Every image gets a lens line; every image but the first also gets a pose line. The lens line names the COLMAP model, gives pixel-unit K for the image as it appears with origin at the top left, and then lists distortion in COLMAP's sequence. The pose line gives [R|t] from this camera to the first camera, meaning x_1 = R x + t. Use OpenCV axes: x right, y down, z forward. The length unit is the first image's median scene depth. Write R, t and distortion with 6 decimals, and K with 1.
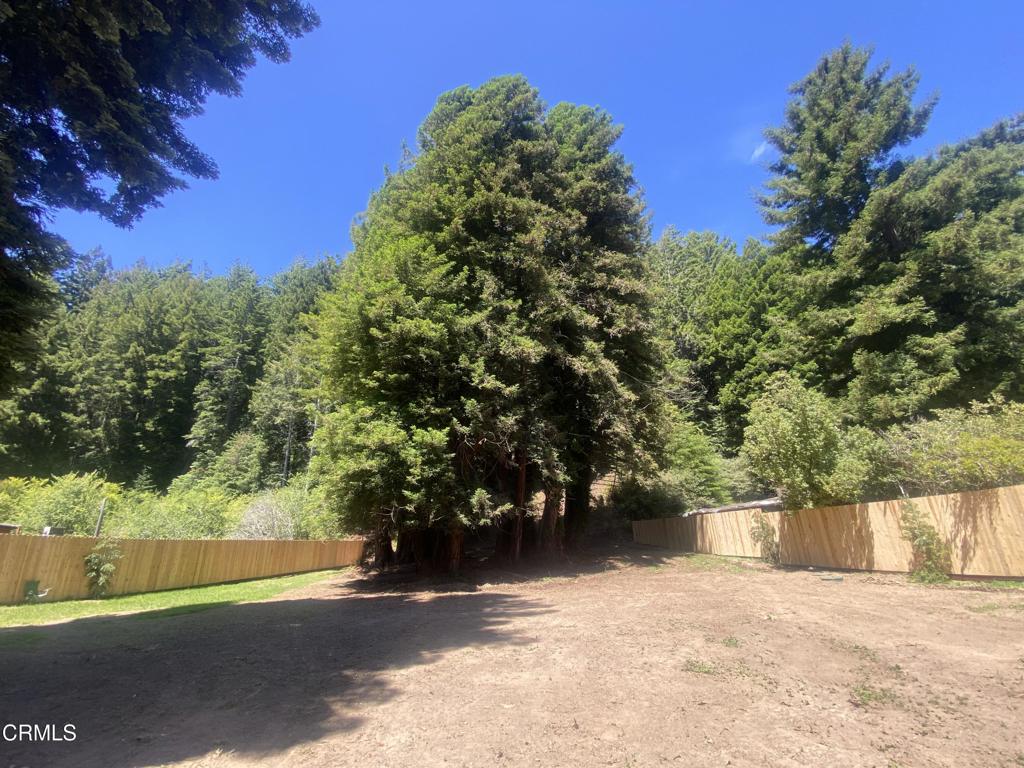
lens RADIAL K [[415.5, 0, 512.0], [0, 415.5, 375.7], [0, 0, 1]] dist [0.000265, -0.011935]
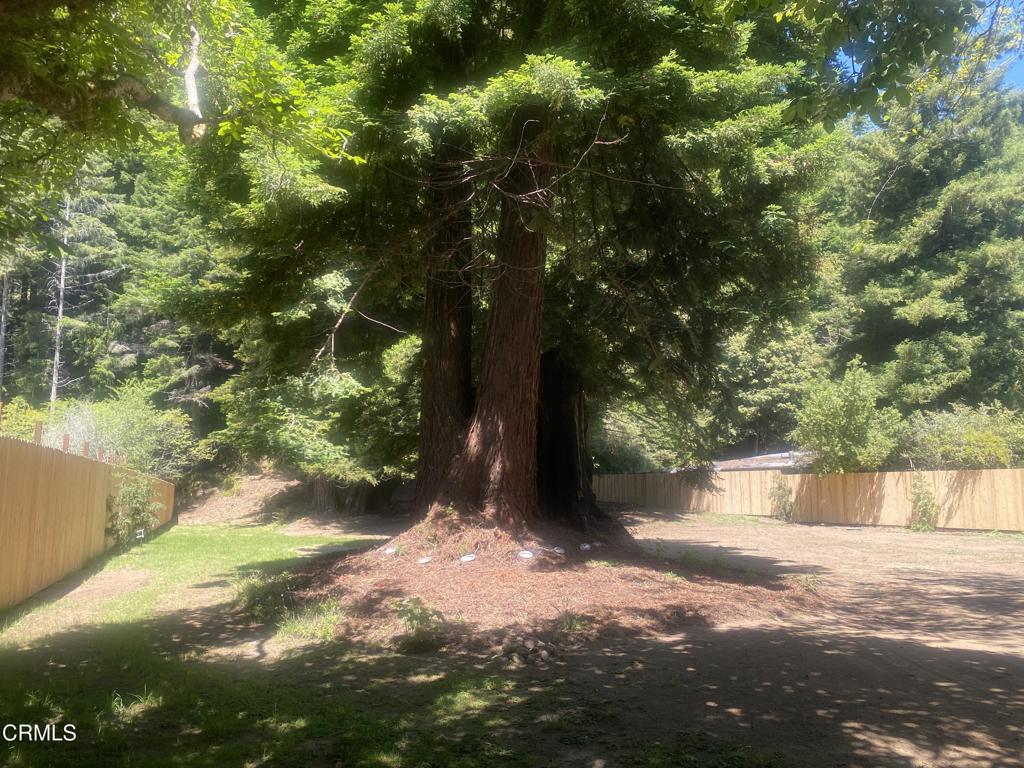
lens RADIAL K [[764.3, 0, 512.0], [0, 764.3, 384.0], [0, 0, 1]] dist [0.005167, -0.000212]
pose [[0.928786, 0.082988, 0.361207, -0.886897], [-0.161934, 0.967525, 0.194096, -0.178308], [-0.333369, -0.238765, 0.912062, -0.552501]]
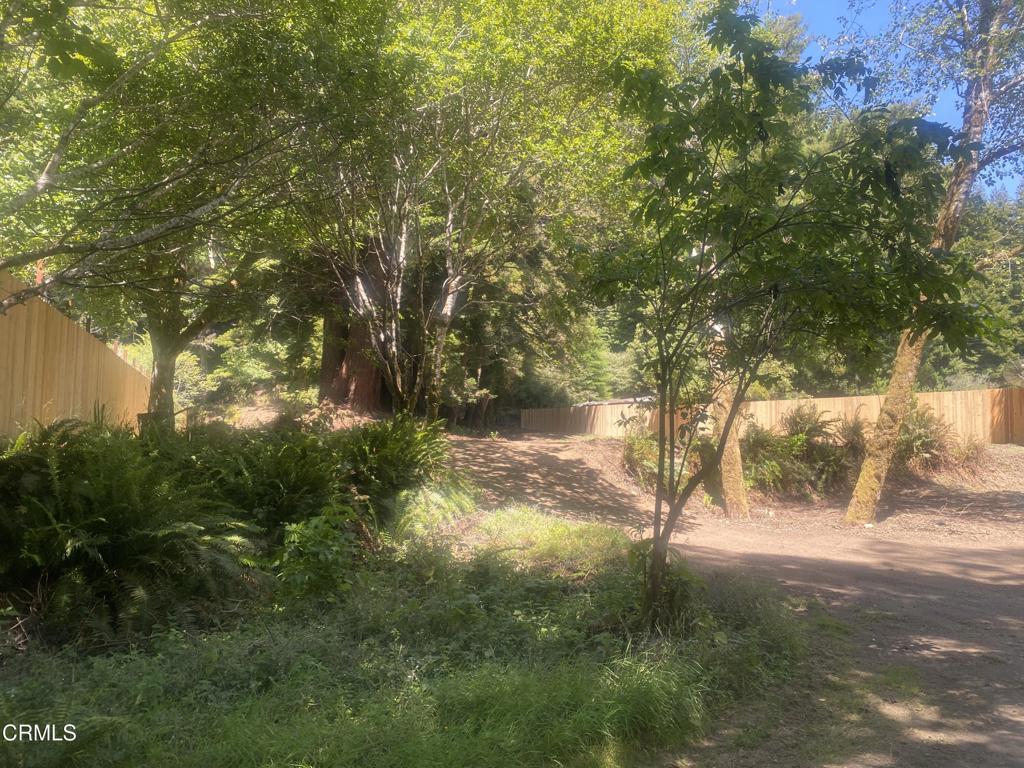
lens RADIAL K [[764.3, 0, 512.0], [0, 764.3, 384.0], [0, 0, 1]] dist [0.005167, -0.000212]
pose [[0.927532, 0.068478, 0.367417, -0.904600], [-0.174206, 0.948962, 0.262912, -0.408478], [-0.330661, -0.307866, 0.892122, -1.346666]]
